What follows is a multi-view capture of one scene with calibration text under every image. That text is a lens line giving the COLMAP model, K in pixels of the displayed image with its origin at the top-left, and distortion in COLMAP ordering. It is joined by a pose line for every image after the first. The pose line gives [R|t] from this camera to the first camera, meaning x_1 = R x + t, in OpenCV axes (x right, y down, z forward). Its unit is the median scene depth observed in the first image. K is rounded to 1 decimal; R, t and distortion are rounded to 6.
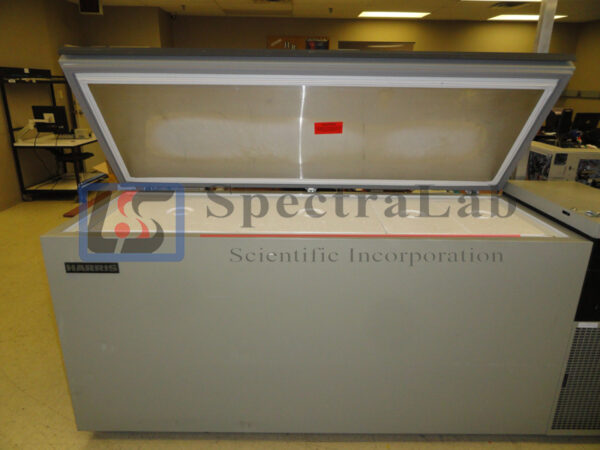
lens RADIAL K [[421.1, 0, 299.5], [0, 421.1, 224.8], [0, 0, 1]] dist [0.006105, -0.001600]
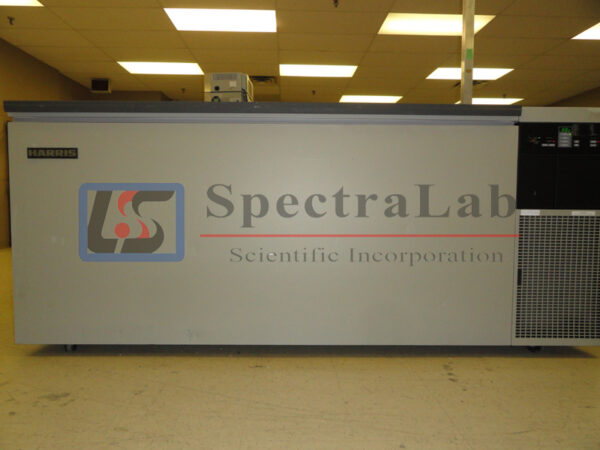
lens RADIAL K [[421.1, 0, 300.8], [0, 421.1, 225.5], [0, 0, 1]] dist [0.006105, -0.001600]
pose [[0.999955, -0.008121, 0.004964, 0.126337], [0.009154, 0.963365, -0.268036, 0.566262], [-0.002605, 0.268070, 0.963396, 0.022866]]
